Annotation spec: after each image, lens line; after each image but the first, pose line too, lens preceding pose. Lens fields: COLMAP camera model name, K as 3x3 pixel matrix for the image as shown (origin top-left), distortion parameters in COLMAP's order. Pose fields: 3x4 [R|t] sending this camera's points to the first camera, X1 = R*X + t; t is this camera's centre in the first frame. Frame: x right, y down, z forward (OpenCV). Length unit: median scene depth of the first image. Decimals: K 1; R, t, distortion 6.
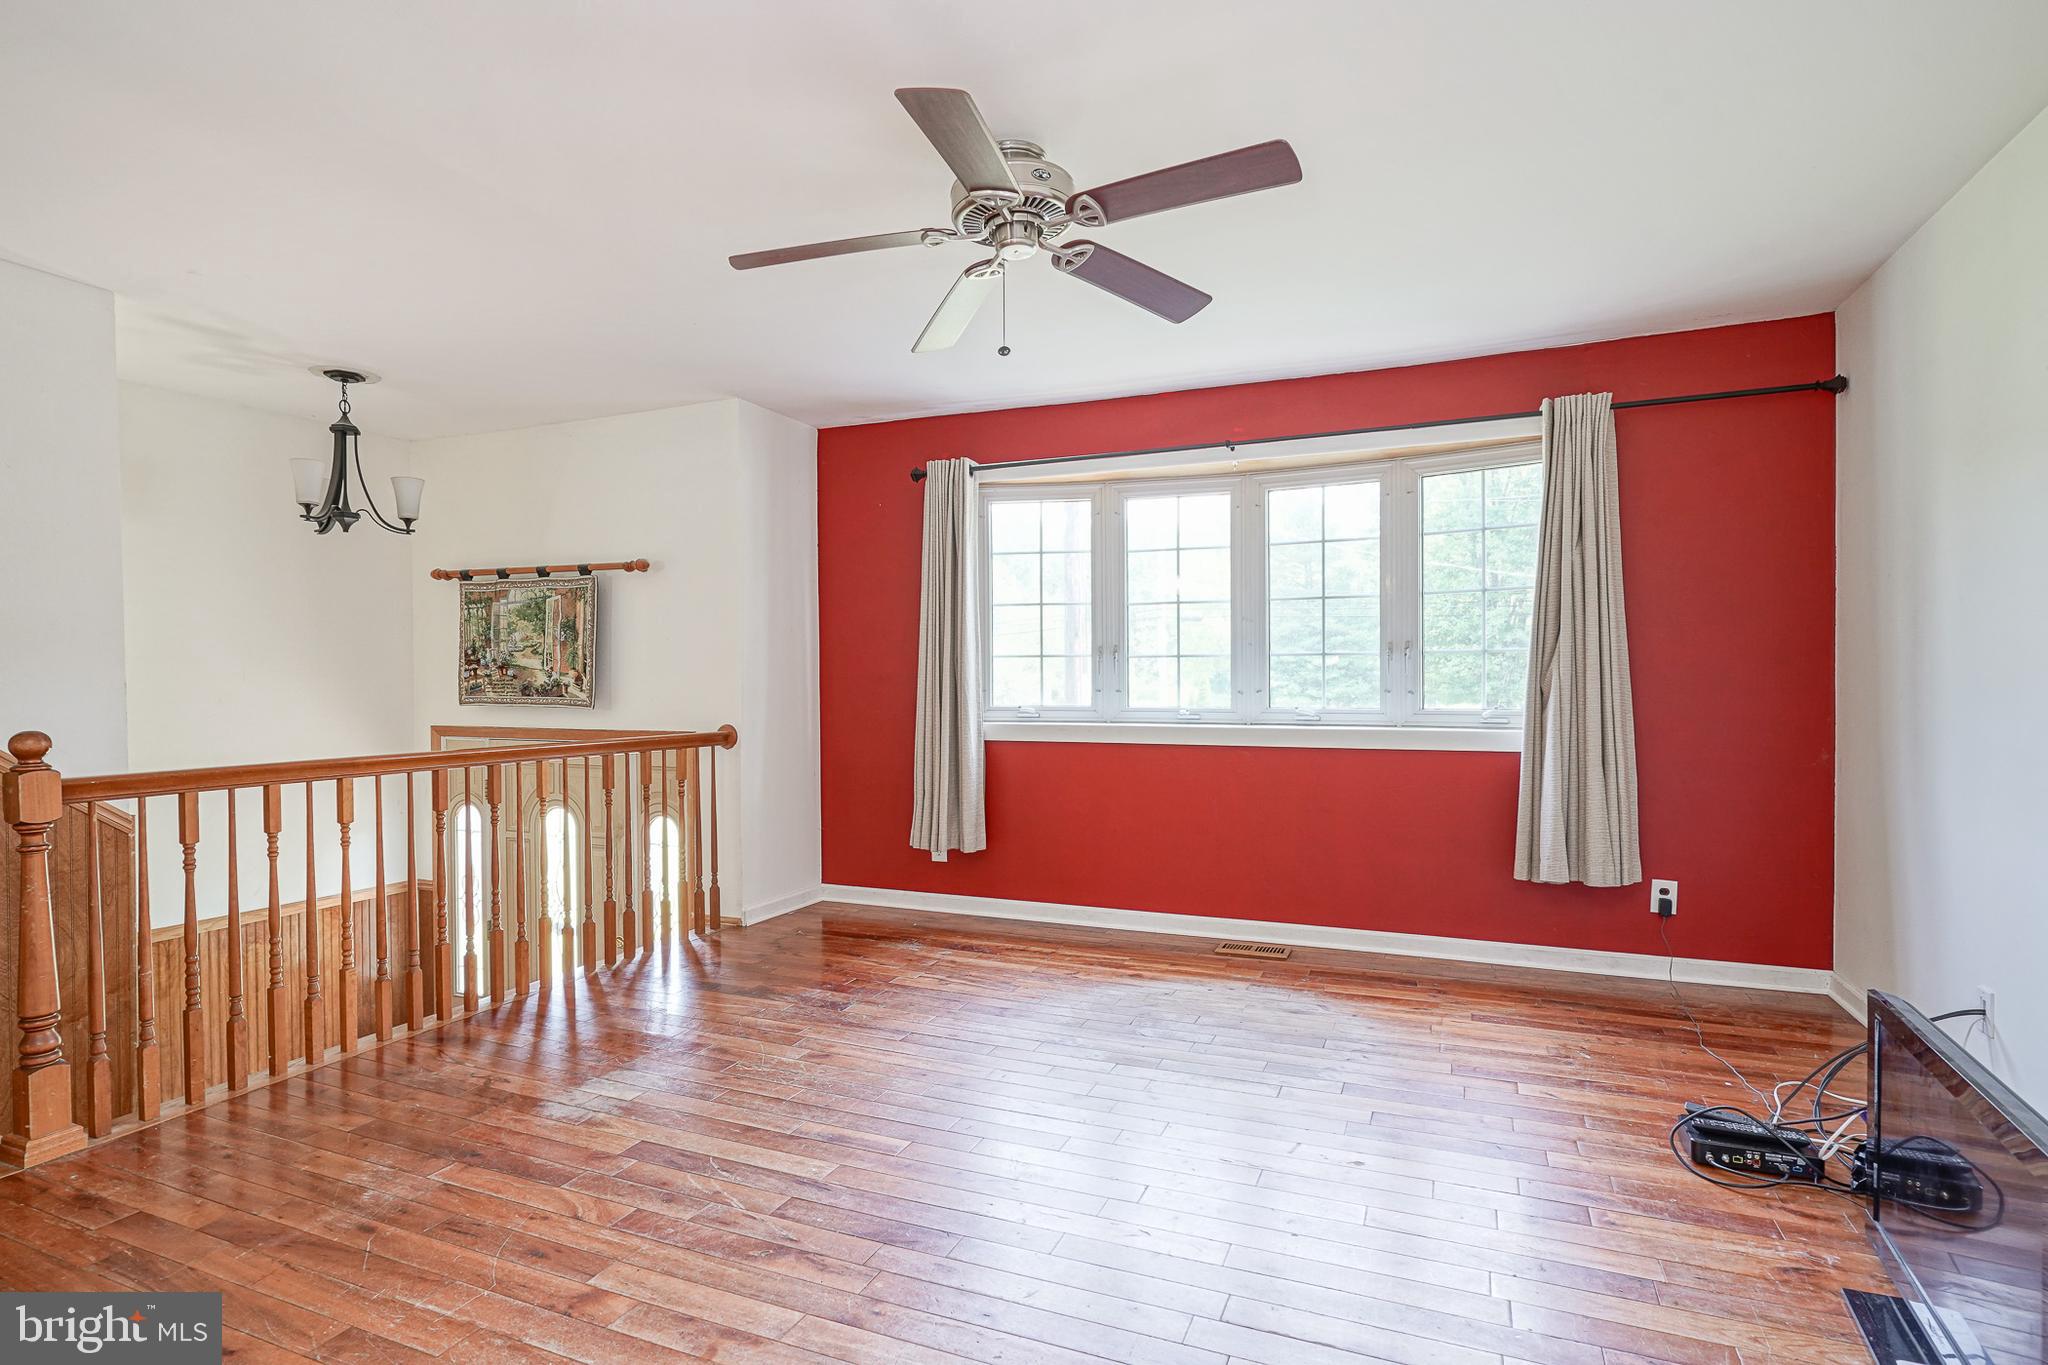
lens RADIAL K [[997.7, 0, 1033.2], [0, 997.7, 680.3], [0, 0, 1]] dist [-0.013298, 0.008525]
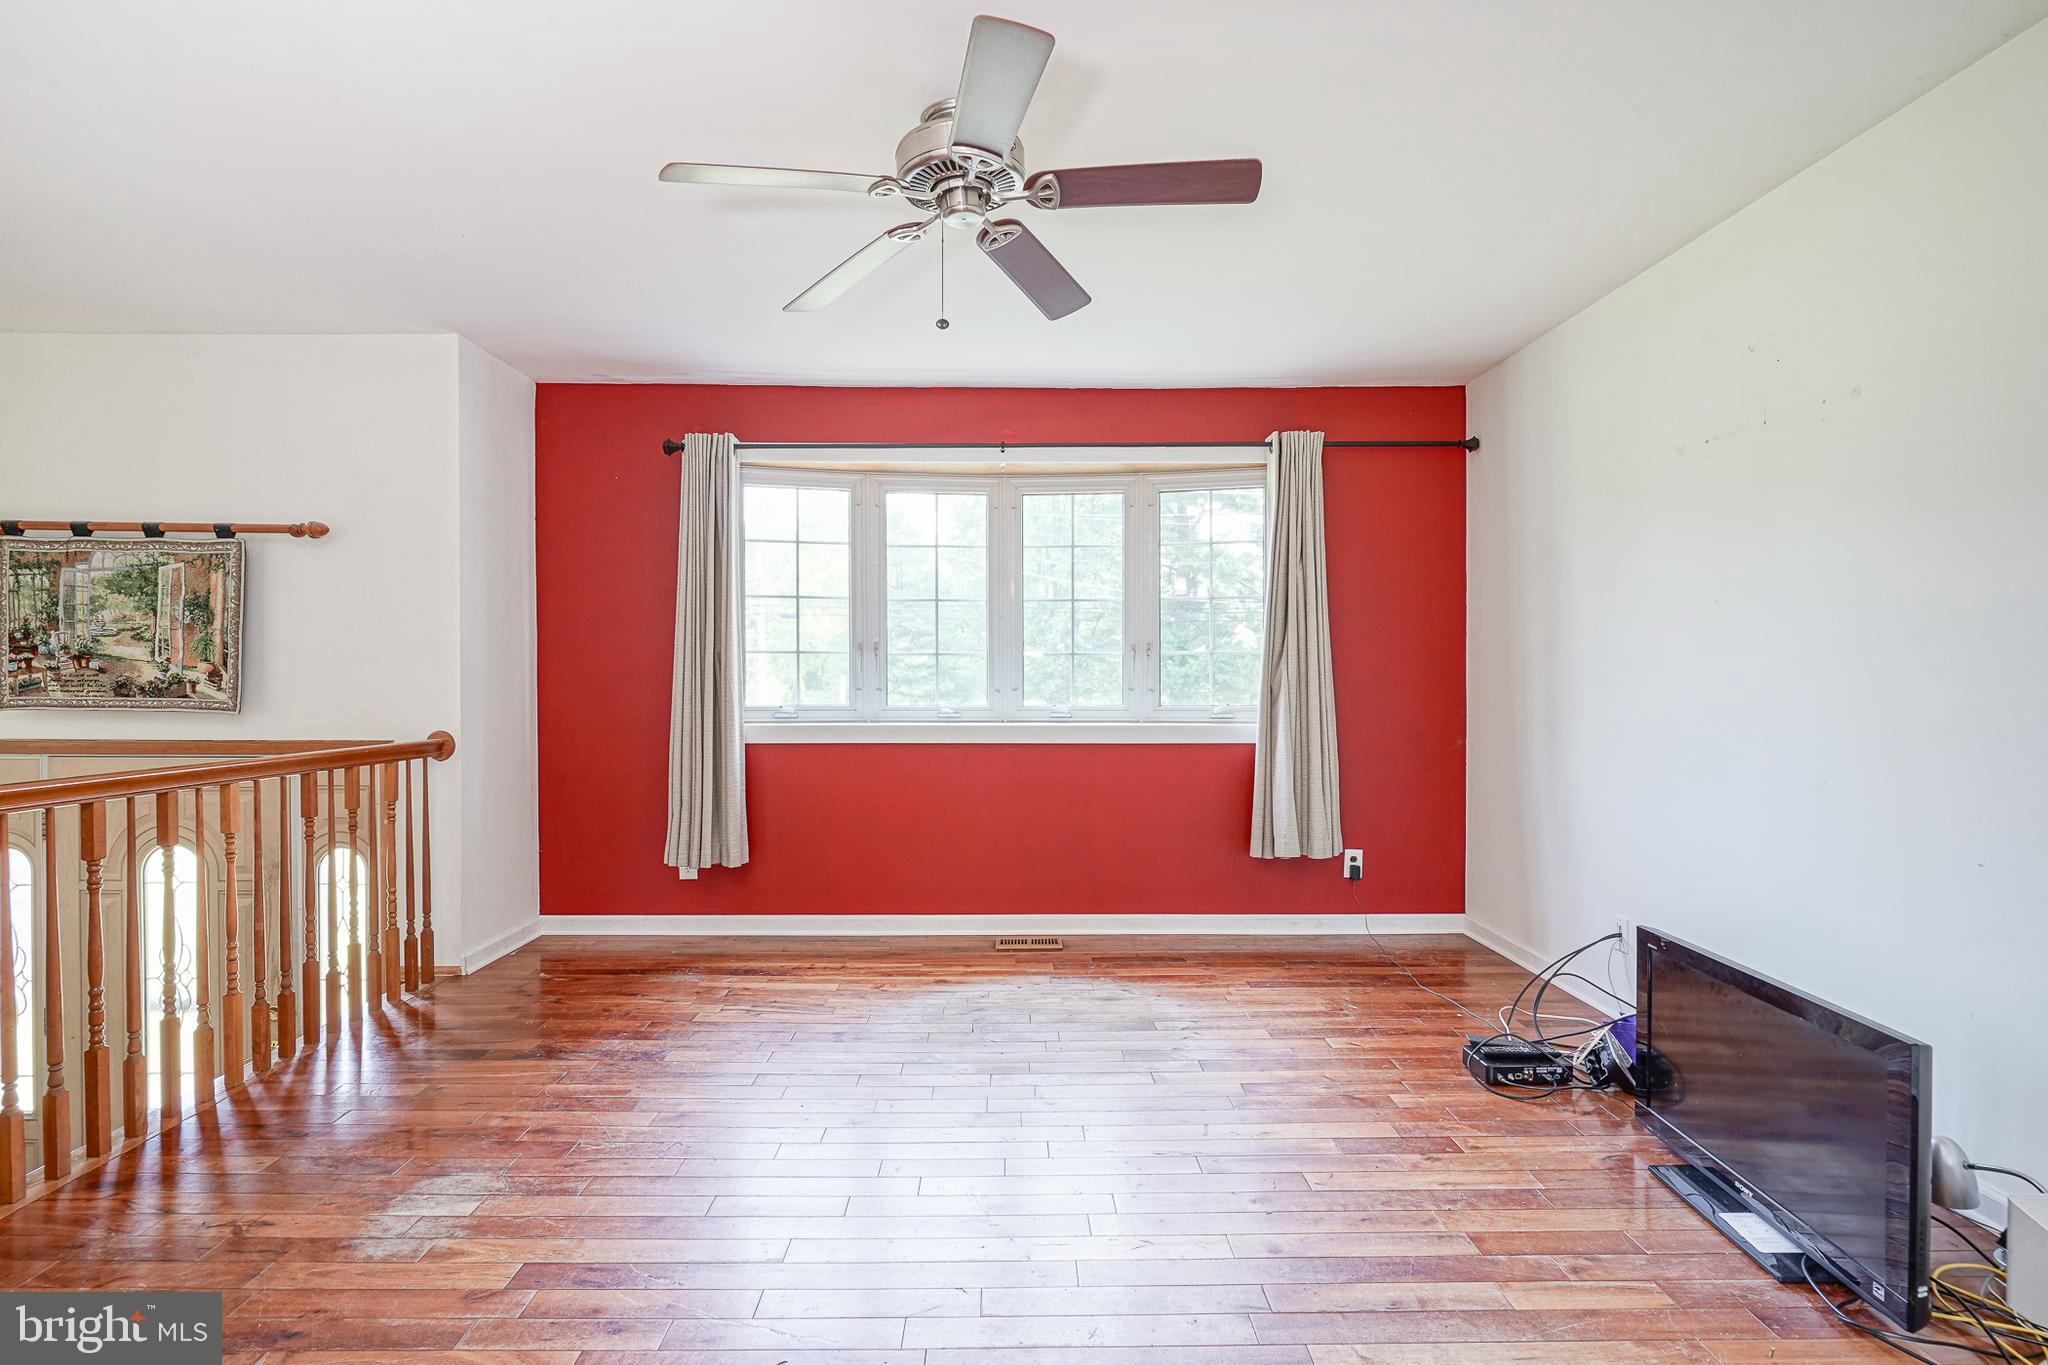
lens RADIAL K [[988.4, 0, 1028.5], [0, 988.4, 675.9], [0, 0, 1]] dist [-0.012563, 0.007037]
pose [[0.922735, 0.004662, 0.385406, -0.174310], [-0.003825, 0.999988, -0.002937, -0.000146], [-0.385415, 0.001235, 0.922743, 0.068510]]
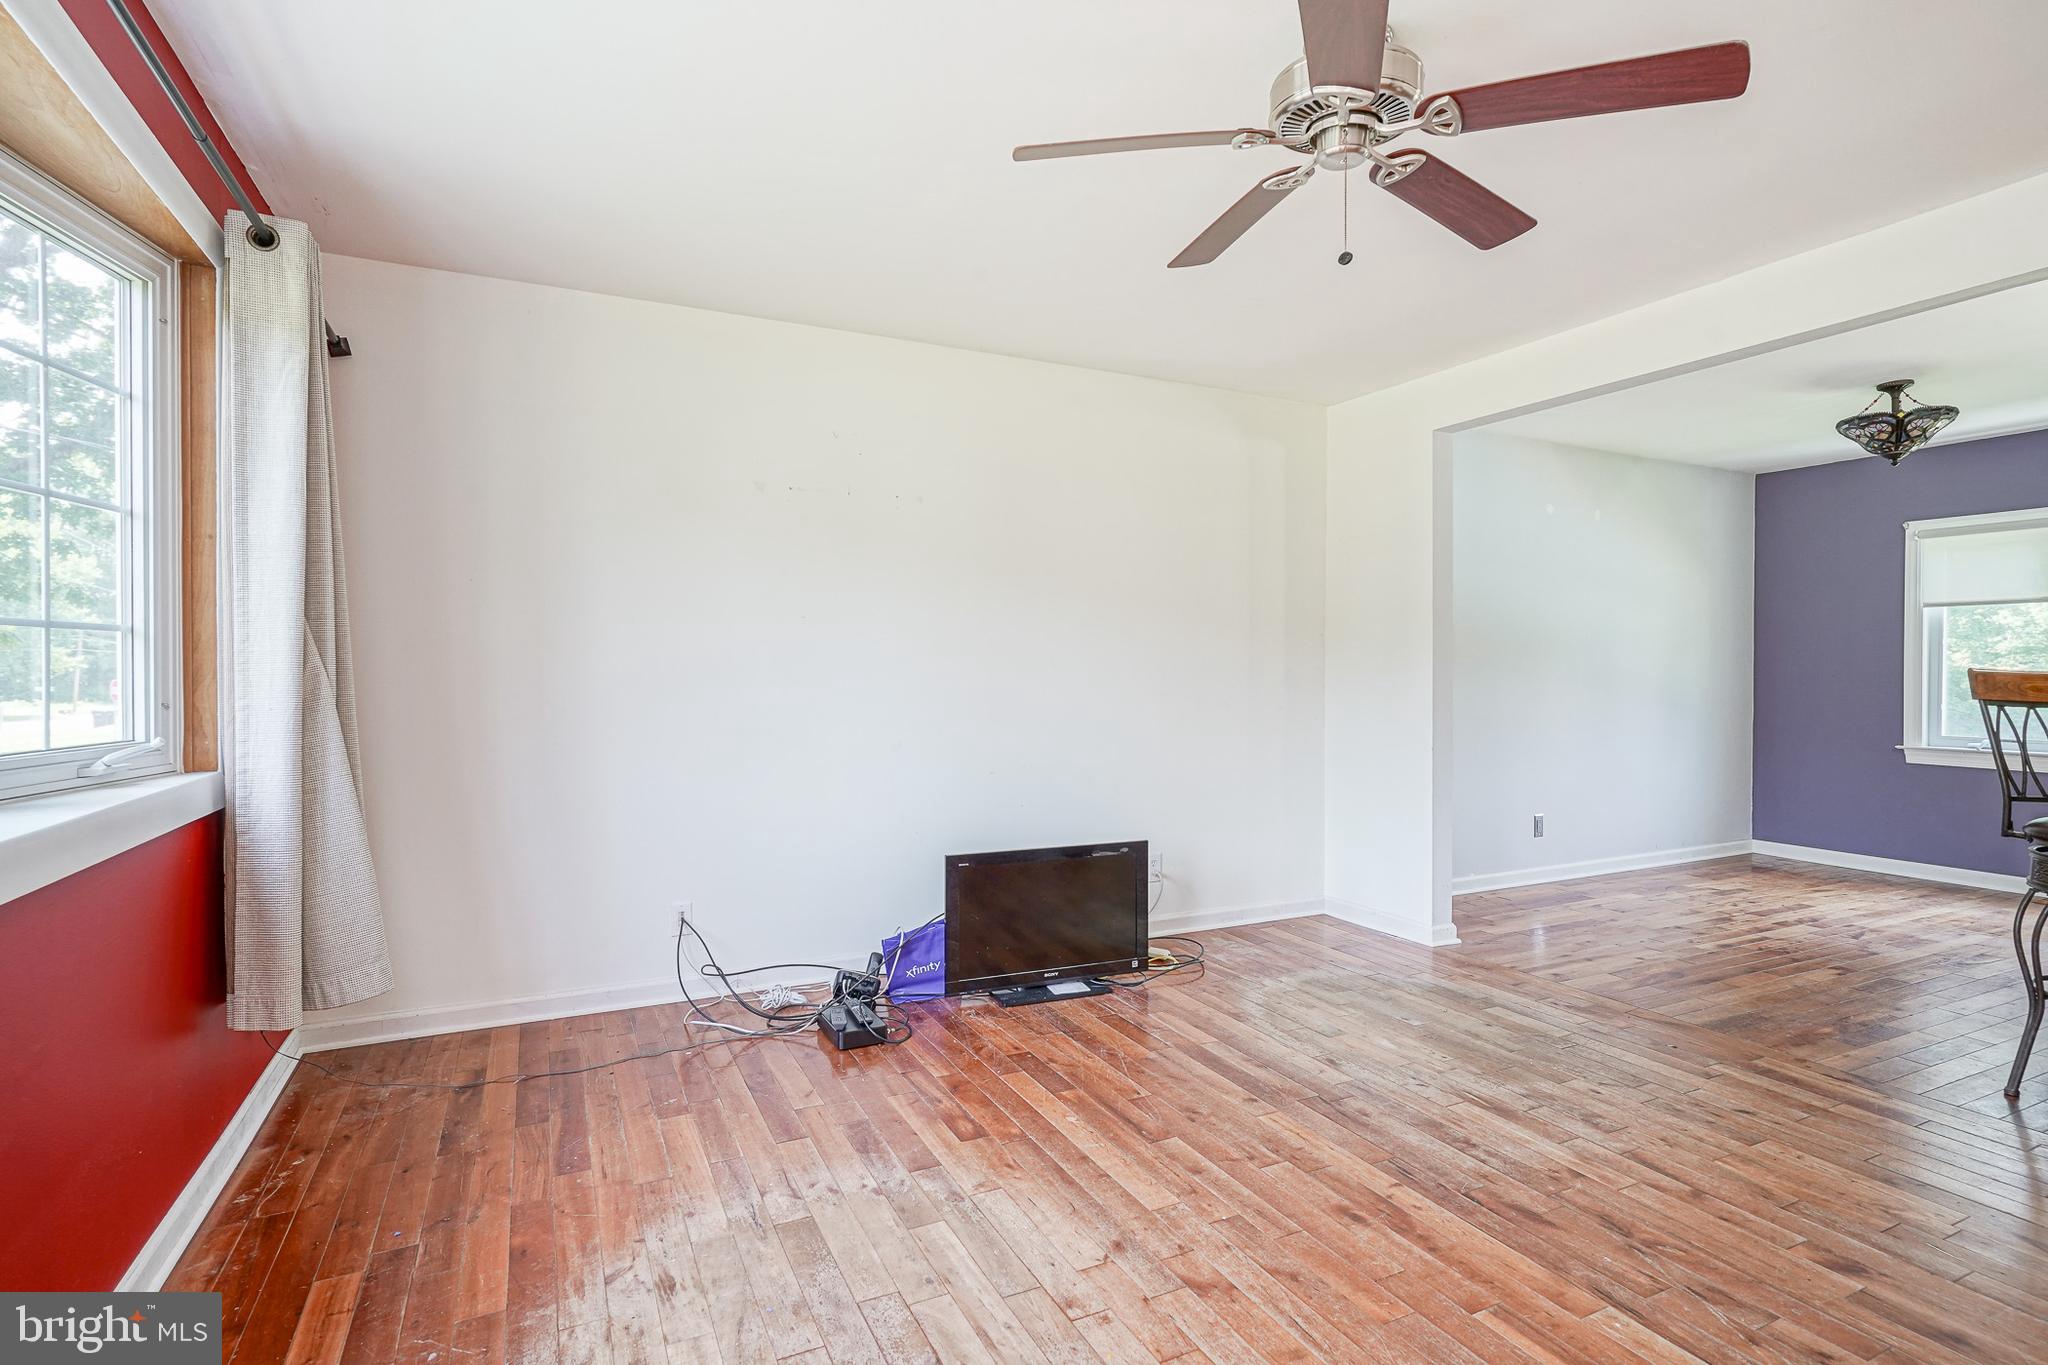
lens RADIAL K [[997.7, 0, 1033.2], [0, 997.7, 680.3], [0, 0, 1]] dist [-0.013298, 0.008525]
pose [[-0.746926, -0.003508, 0.664898, -0.229547], [0.005068, 0.999927, 0.010969, -0.015633], [-0.664888, 0.011563, -0.746854, 1.092842]]
